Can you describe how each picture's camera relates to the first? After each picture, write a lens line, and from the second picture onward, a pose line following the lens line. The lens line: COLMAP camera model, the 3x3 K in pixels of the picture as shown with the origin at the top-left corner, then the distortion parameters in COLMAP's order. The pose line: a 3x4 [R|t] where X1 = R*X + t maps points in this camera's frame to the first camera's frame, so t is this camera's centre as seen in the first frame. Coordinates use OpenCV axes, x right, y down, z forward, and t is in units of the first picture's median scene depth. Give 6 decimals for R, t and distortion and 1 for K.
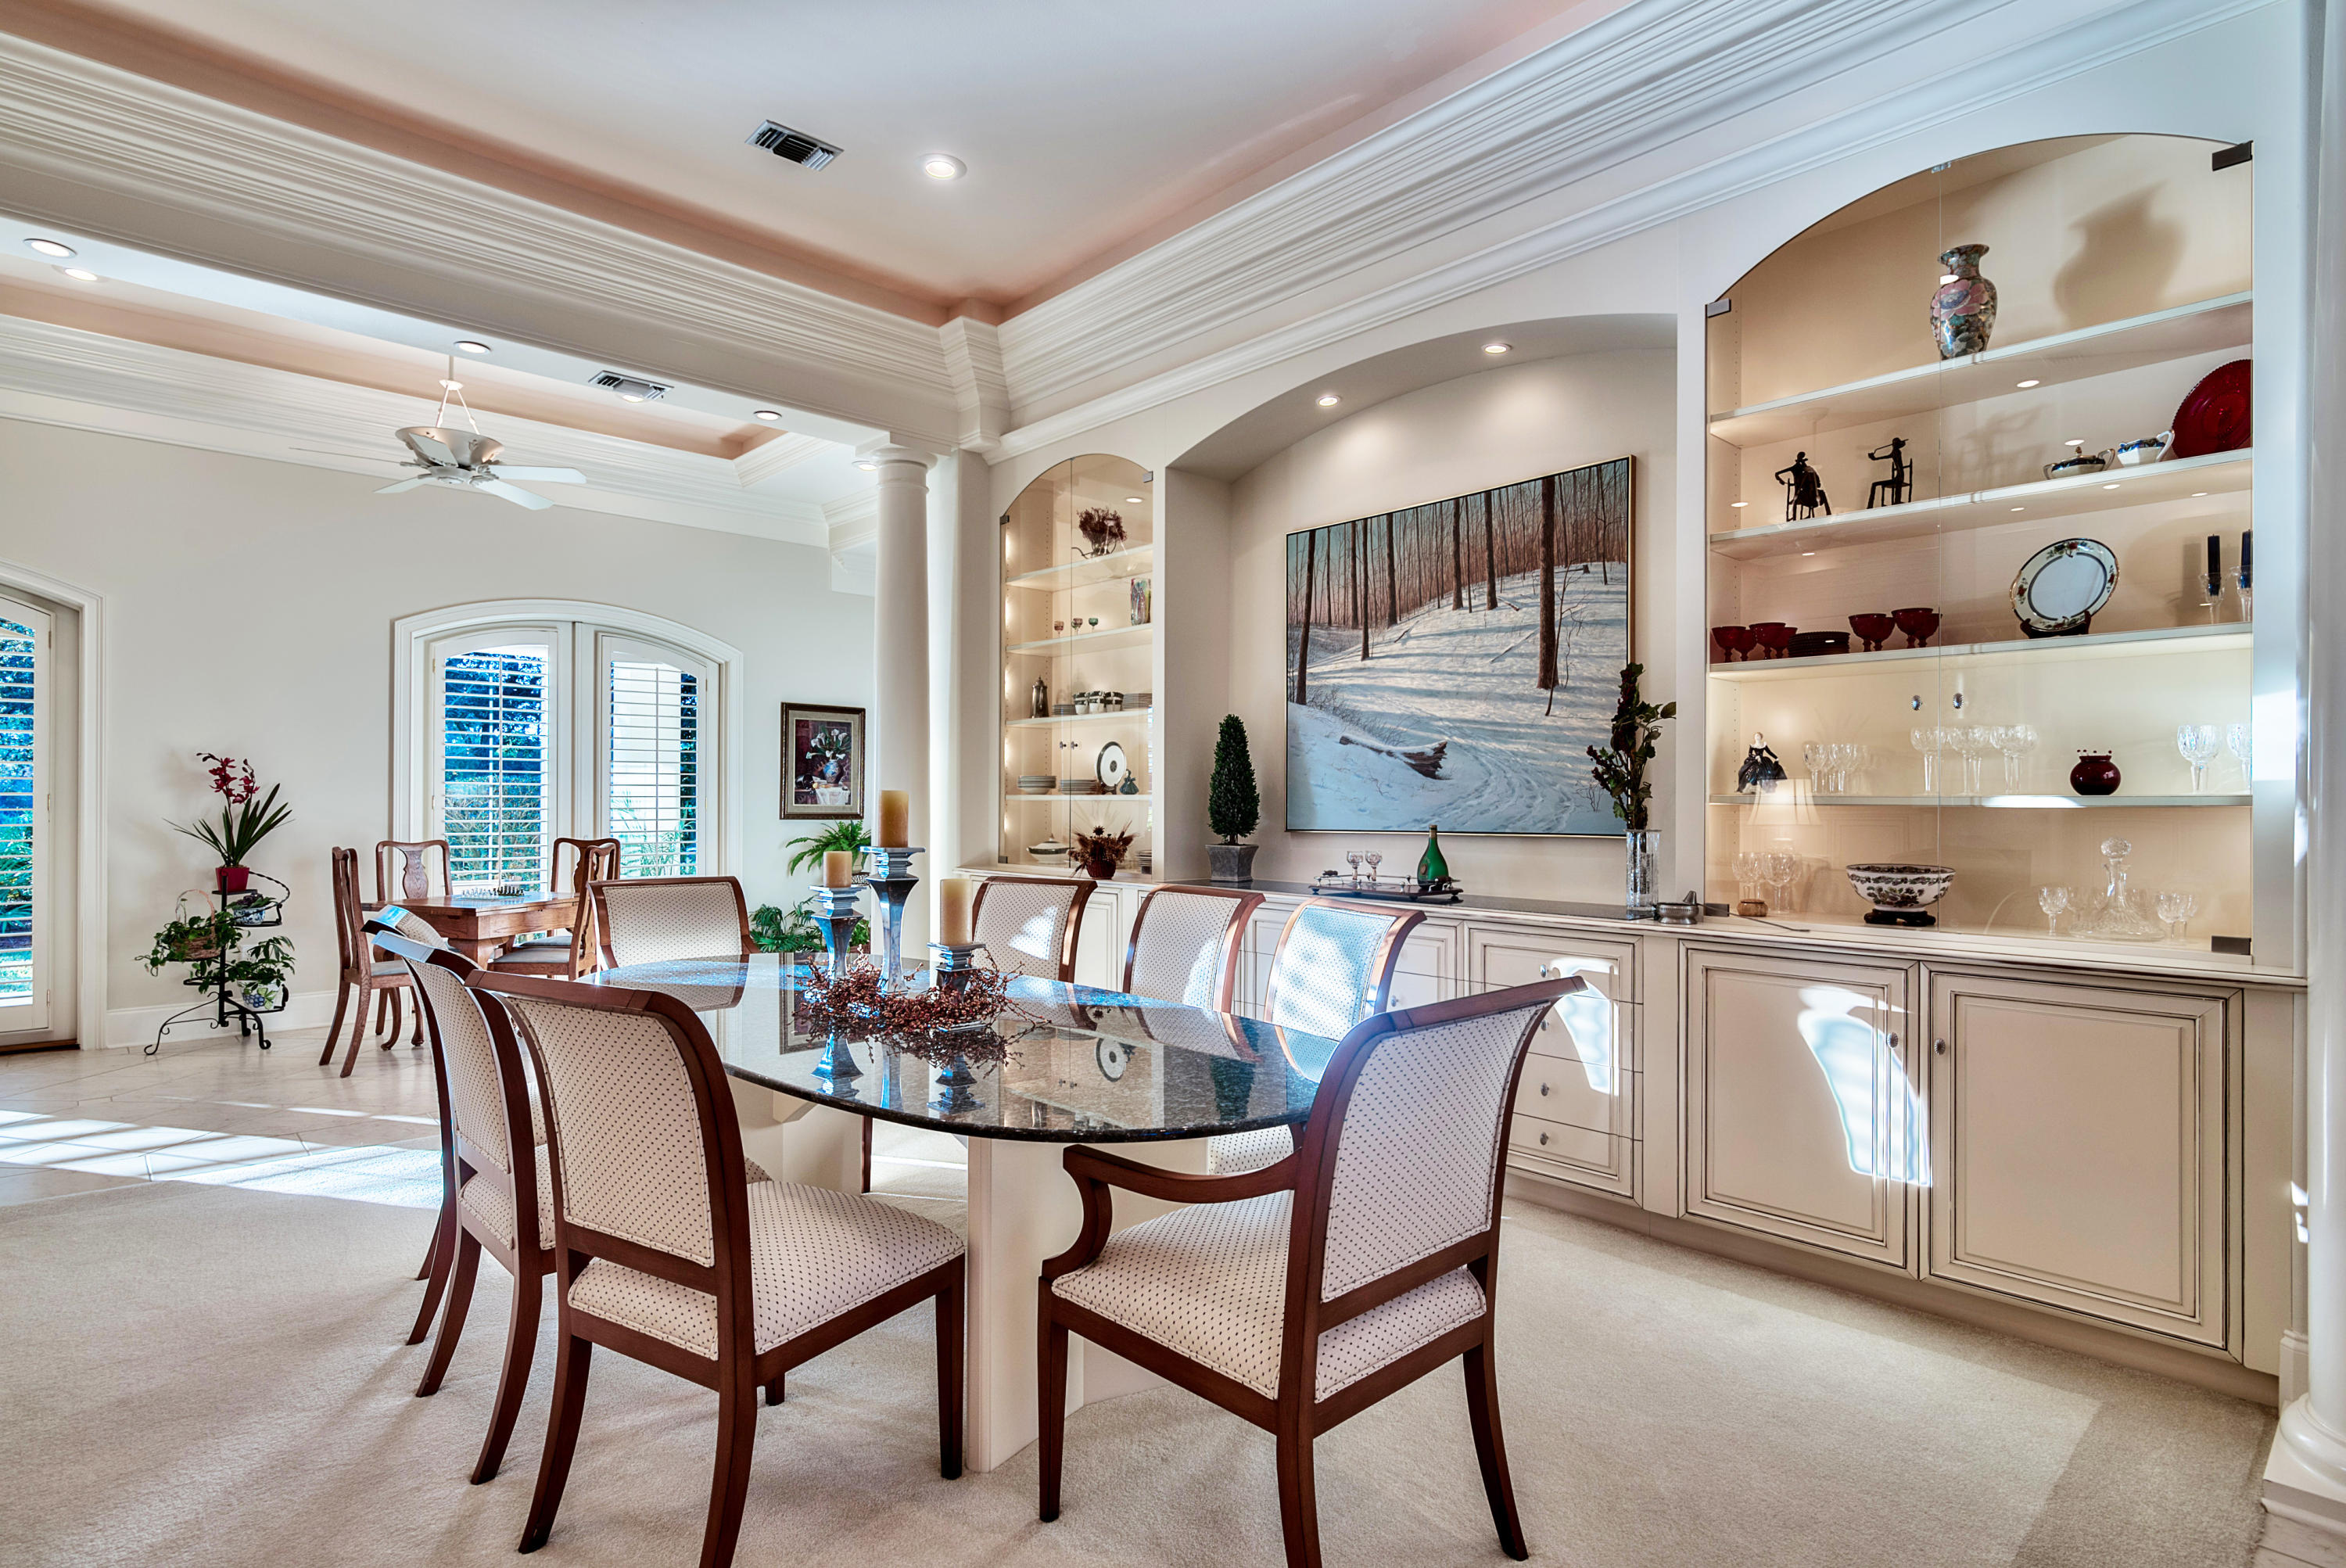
lens RADIAL K [[1194.4, 0, 1166.3], [0, 1194.4, 798.6], [0, 0, 1]] dist [-0.001716, -0.000649]
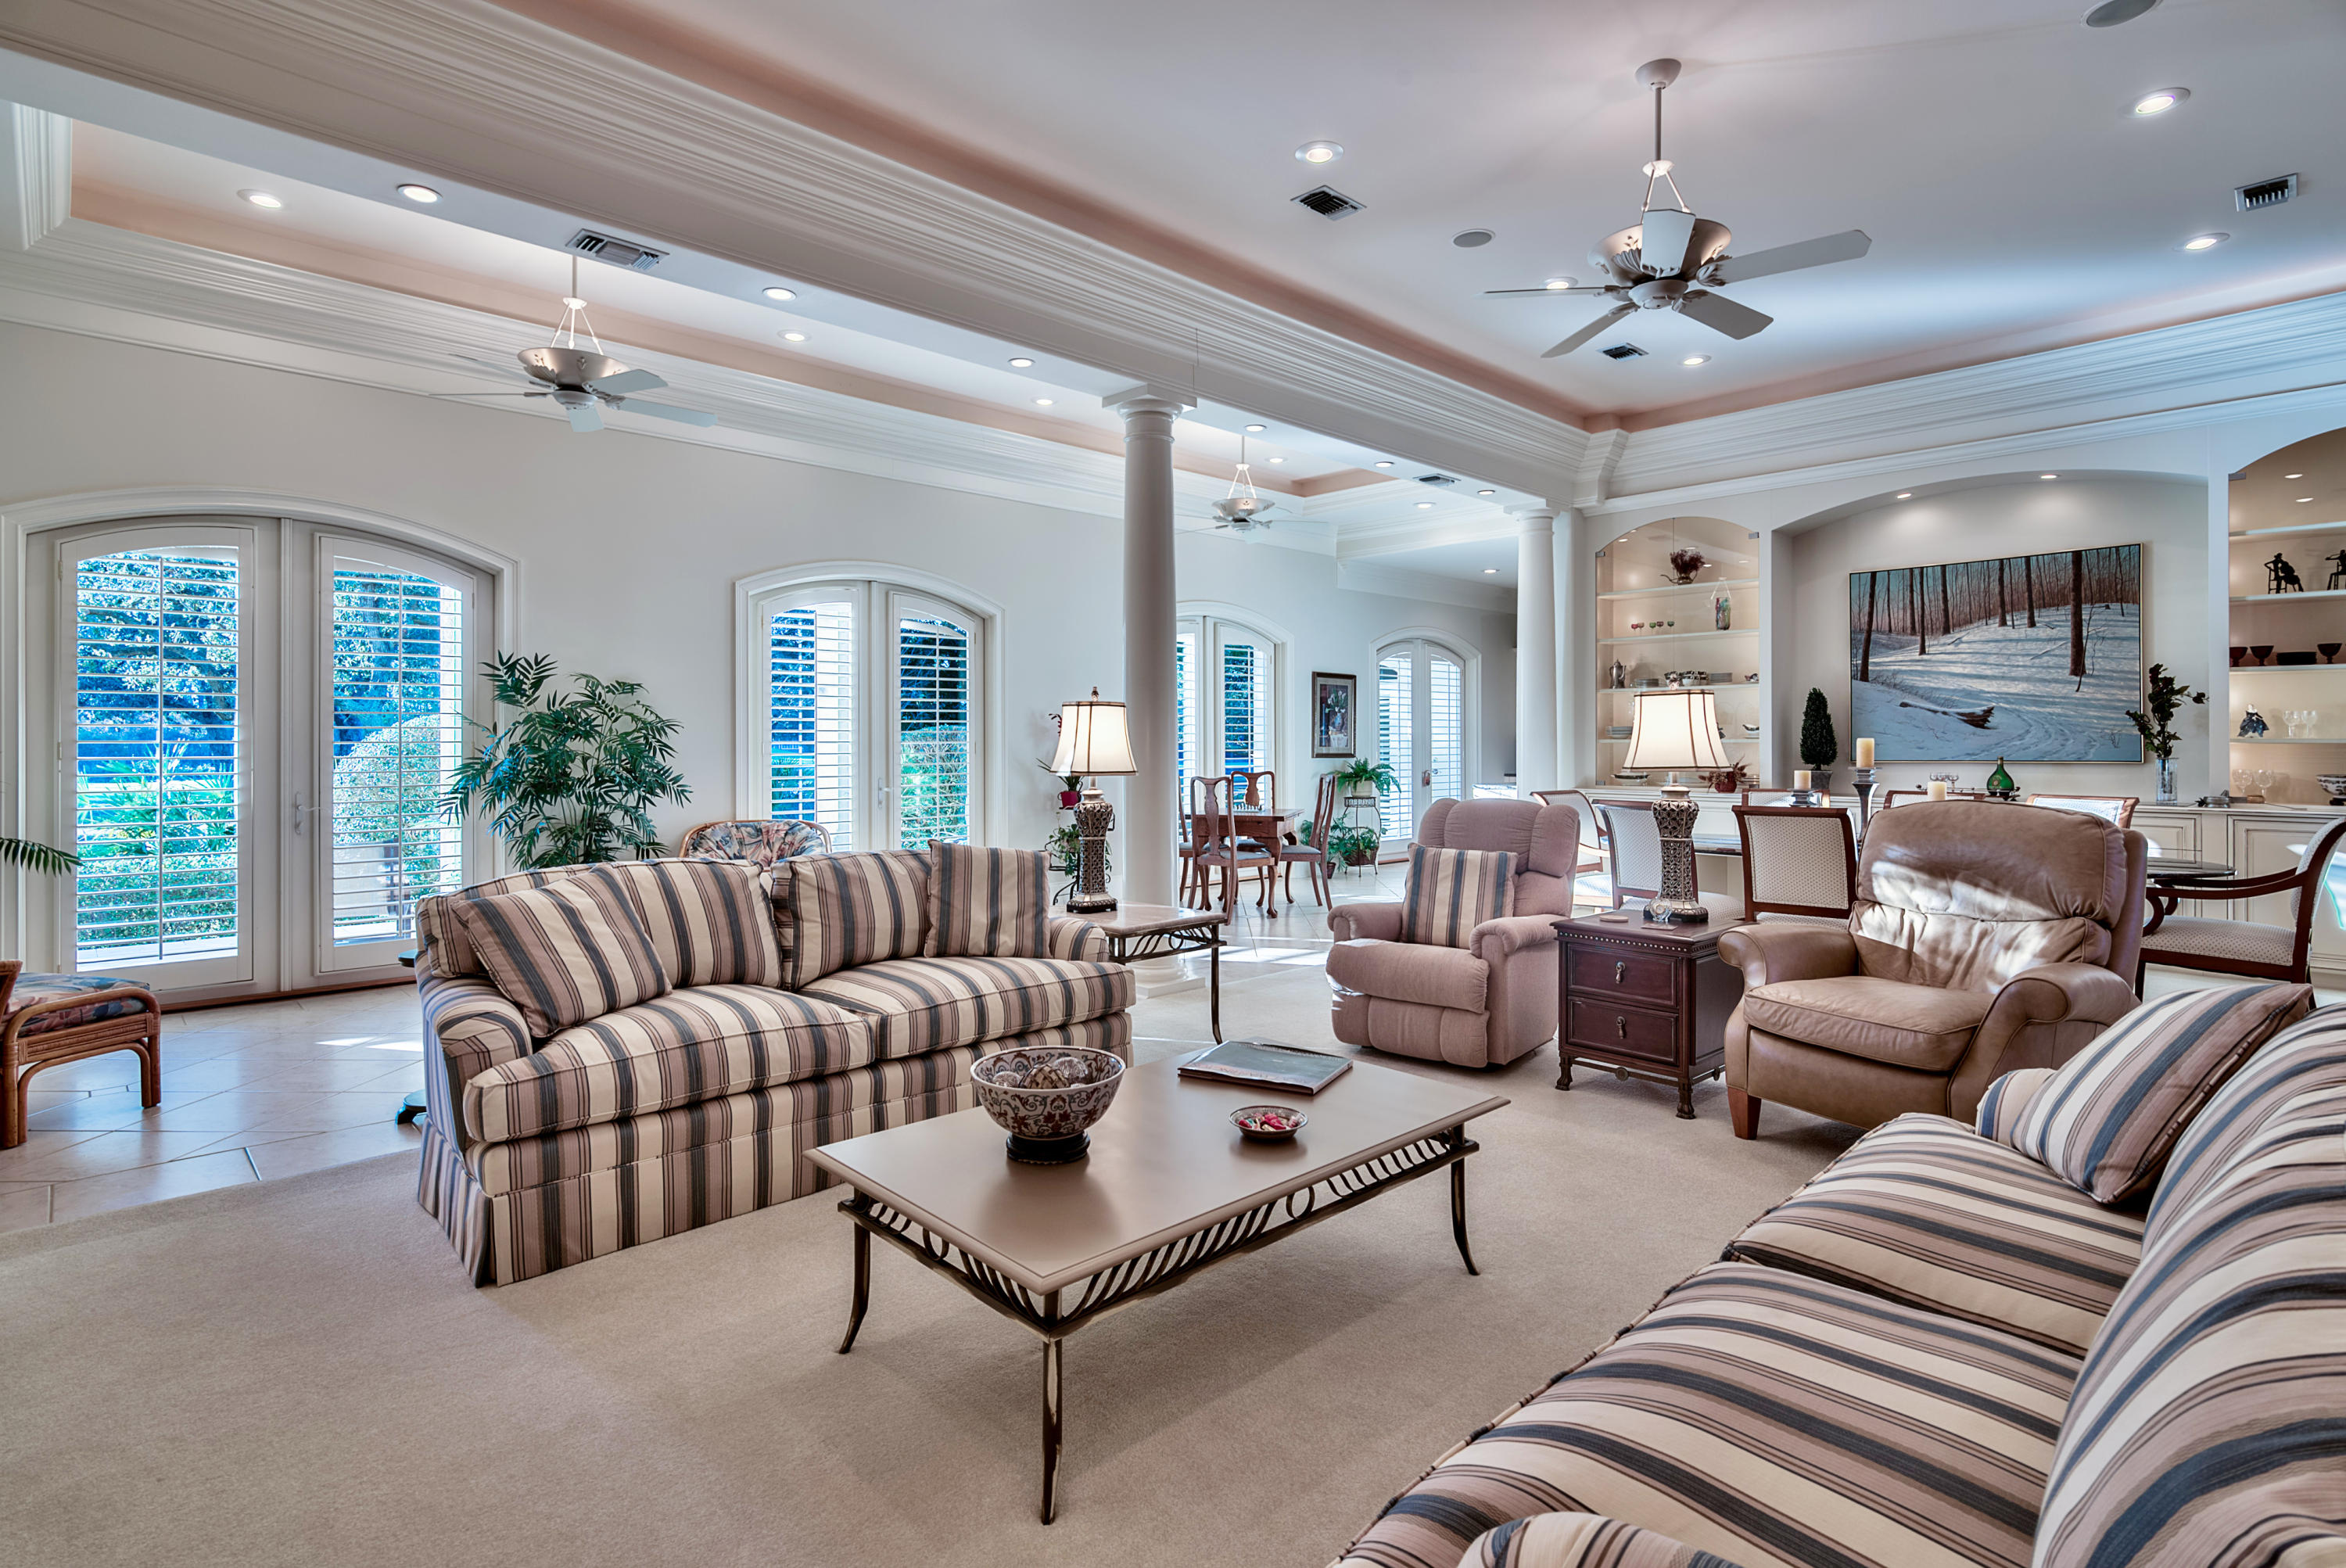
lens RADIAL K [[1154.0, 0, 1180.6], [0, 1154.0, 739.9], [0, 0, 1]] dist [-0.003474, -0.000035]
pose [[0.999959, -0.004572, 0.007879, -0.900072], [0.004579, 0.999989, -0.000765, -0.005062], [-0.007876, 0.000801, 0.999969, -0.582625]]
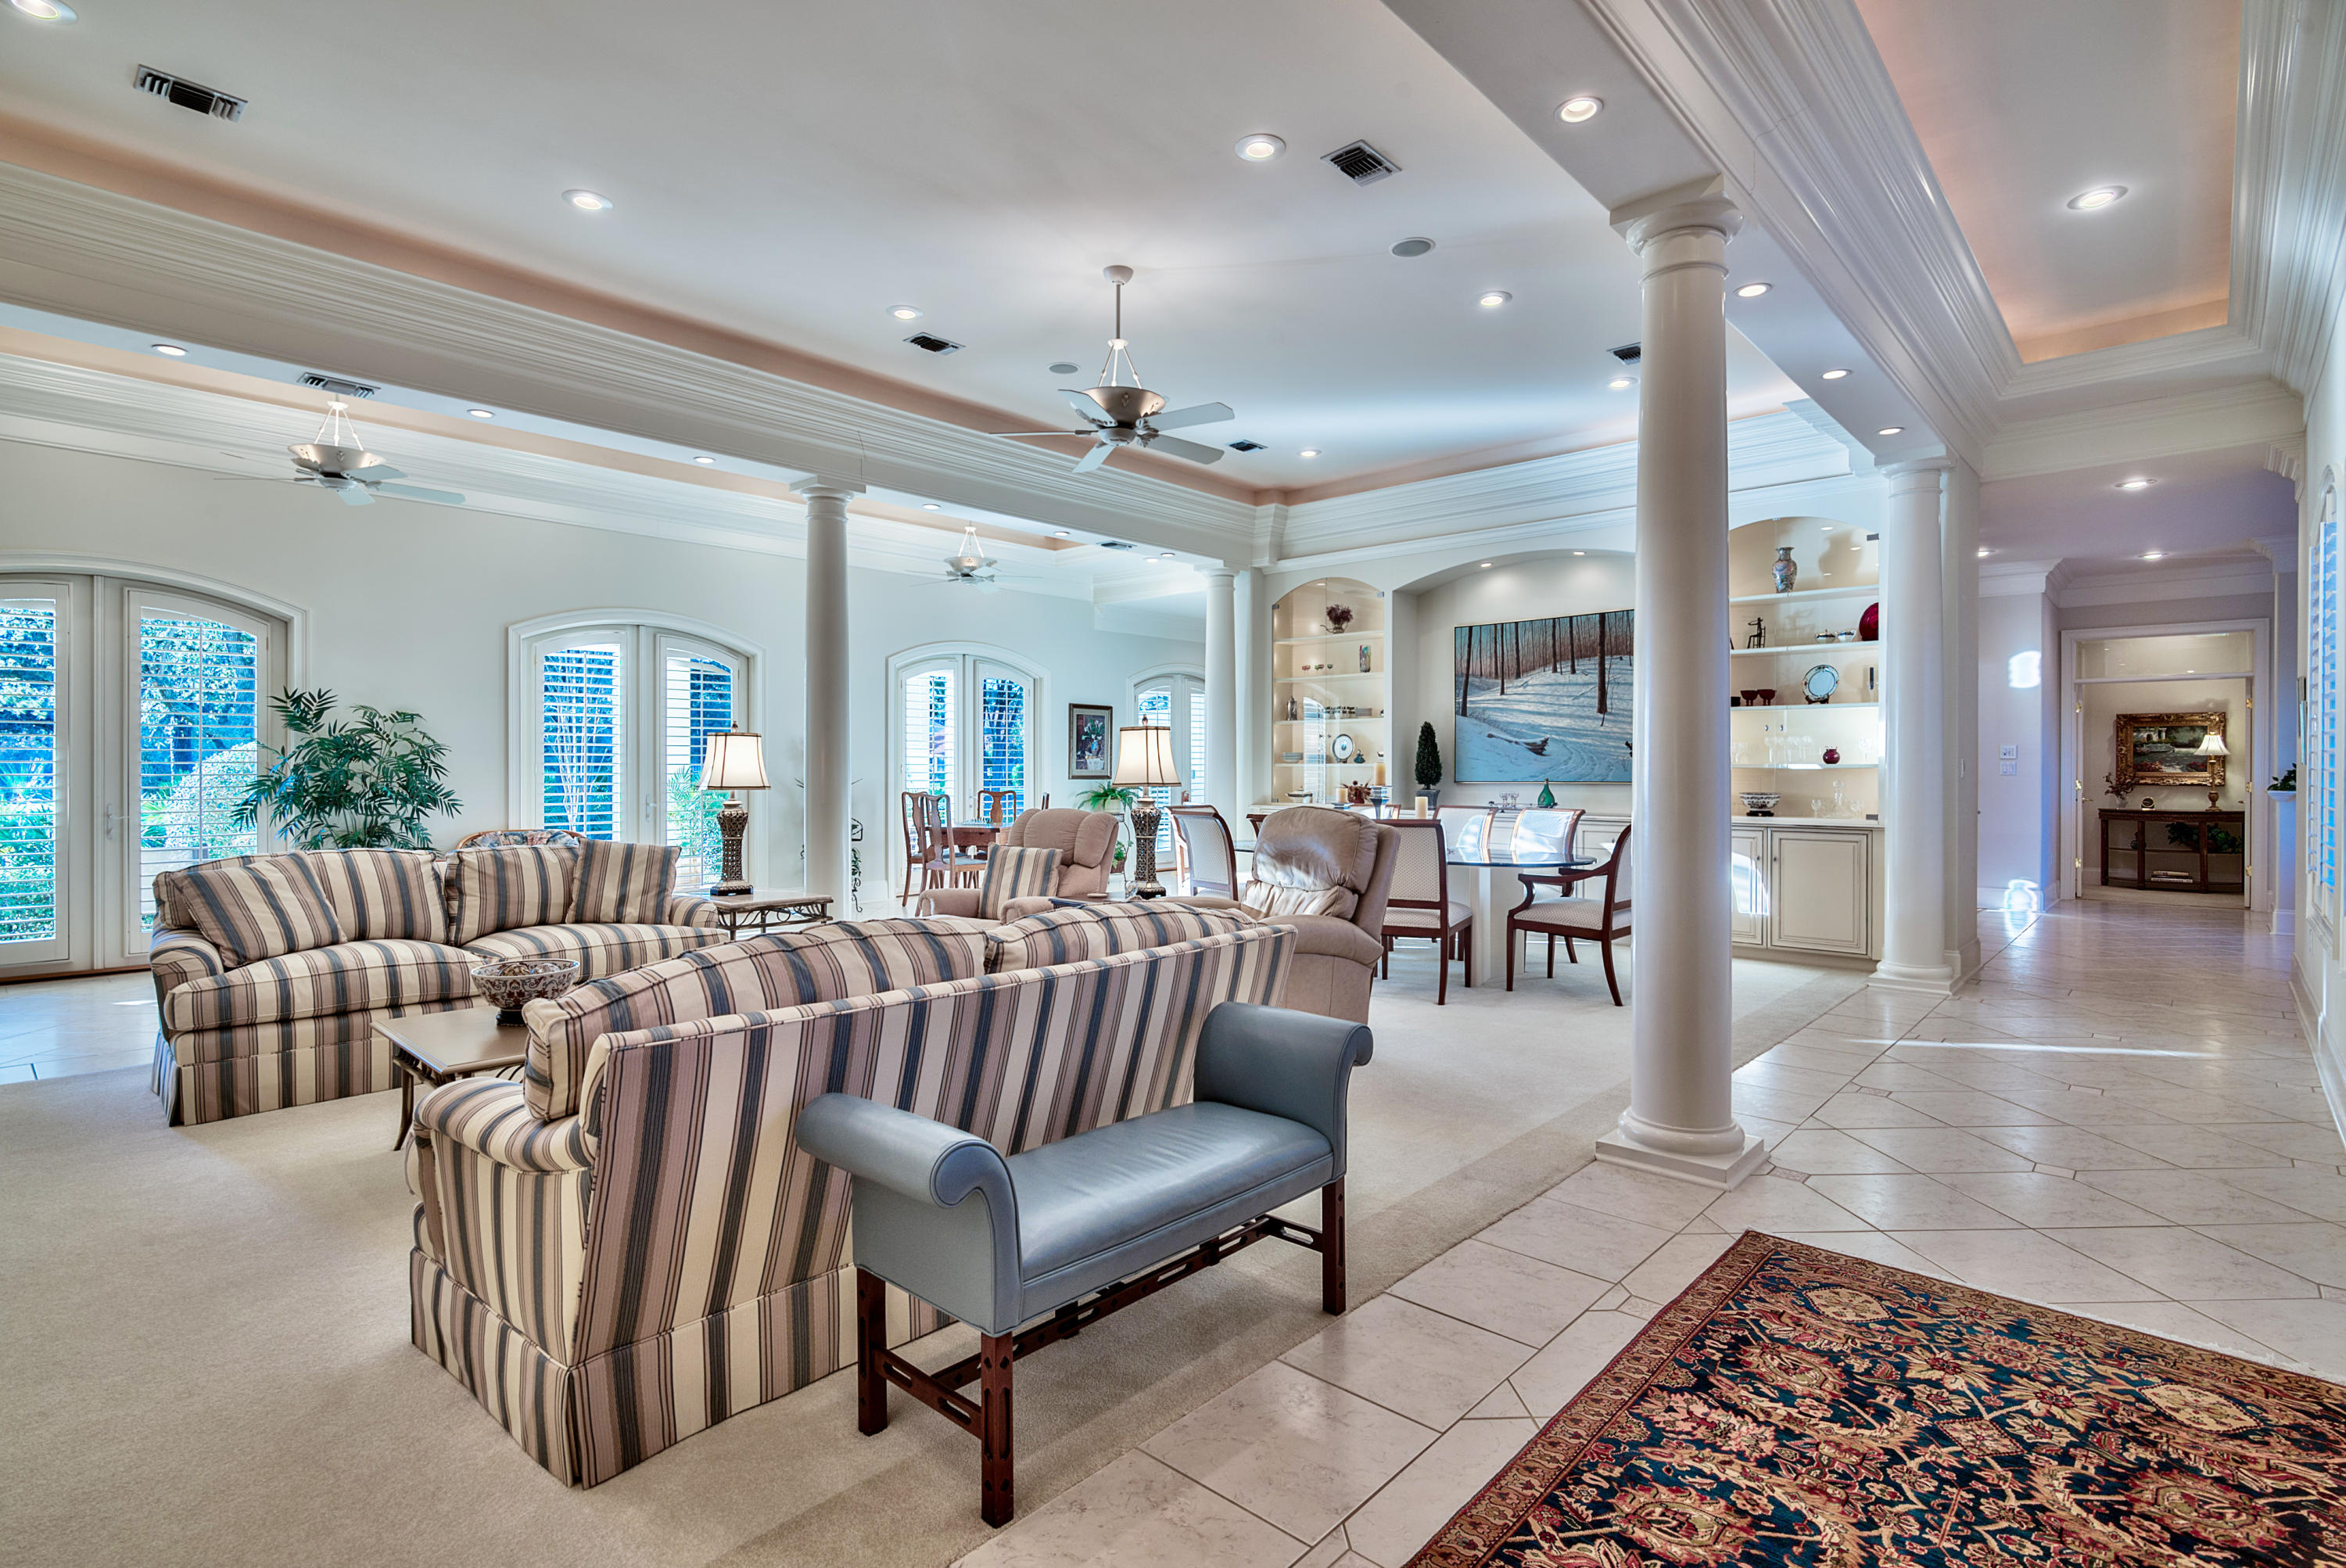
lens RADIAL K [[1151.8, 0, 1162.7], [0, 1151.8, 768.6], [0, 0, 1]] dist [-0.006136, -0.000105]
pose [[0.998323, -0.001735, 0.057866, -0.535177], [0.001529, 0.999992, 0.003611, -0.002724], [-0.057872, -0.003517, 0.998318, -0.921136]]
